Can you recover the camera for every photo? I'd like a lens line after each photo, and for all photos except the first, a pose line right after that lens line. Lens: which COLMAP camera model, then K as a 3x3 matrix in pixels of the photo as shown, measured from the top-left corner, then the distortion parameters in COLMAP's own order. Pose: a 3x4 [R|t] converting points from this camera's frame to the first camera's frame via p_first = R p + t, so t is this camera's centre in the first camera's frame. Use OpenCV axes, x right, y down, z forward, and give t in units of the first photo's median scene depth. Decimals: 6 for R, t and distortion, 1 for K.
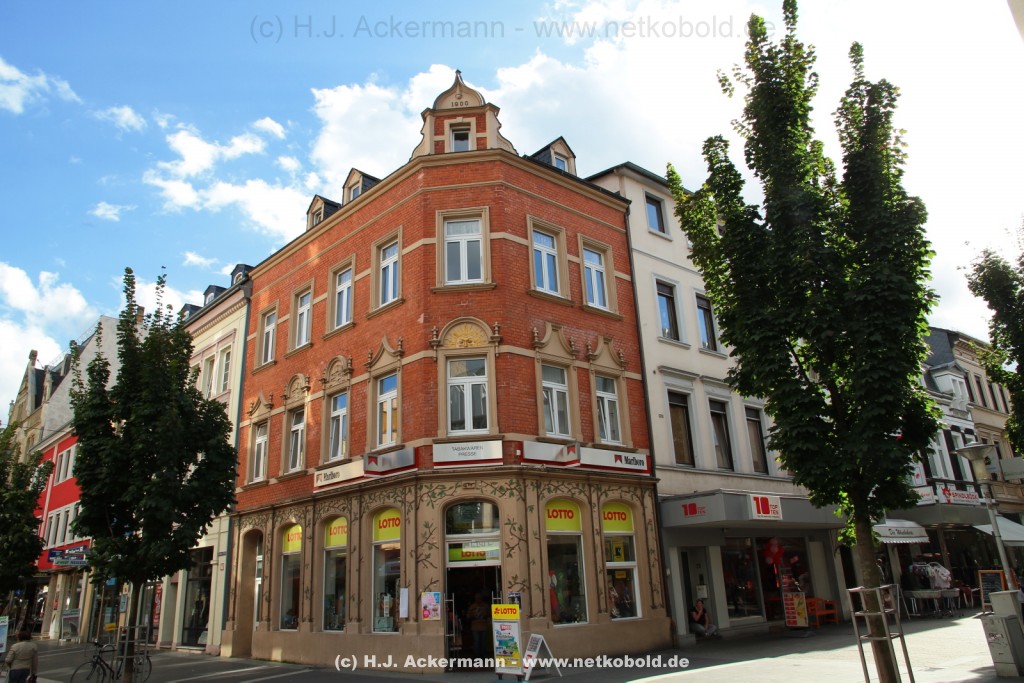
lens RADIAL K [[720.6, 0, 506.6], [0, 720.6, 327.9], [0, 0, 1]] dist [-0.113798, 0.089723]
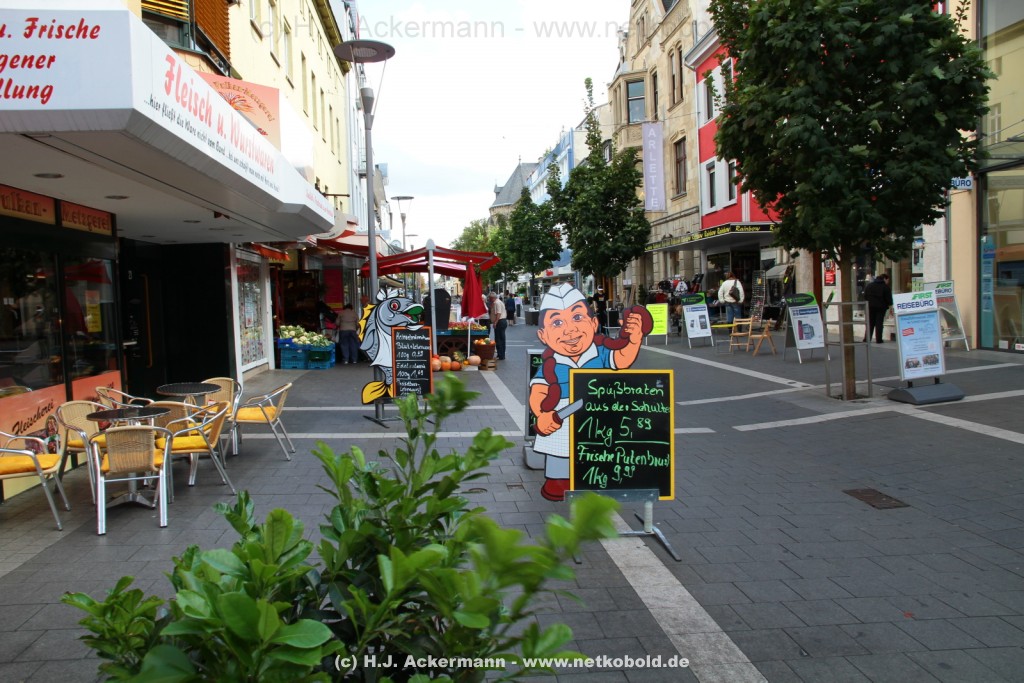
lens RADIAL K [[720.6, 0, 506.6], [0, 720.6, 327.9], [0, 0, 1]] dist [-0.113798, 0.089723]
pose [[0.767576, 0.049834, -0.639018, -0.841993], [0.221833, 0.914705, 0.337795, 0.324044], [0.601346, -0.401038, 0.691051, 0.751636]]
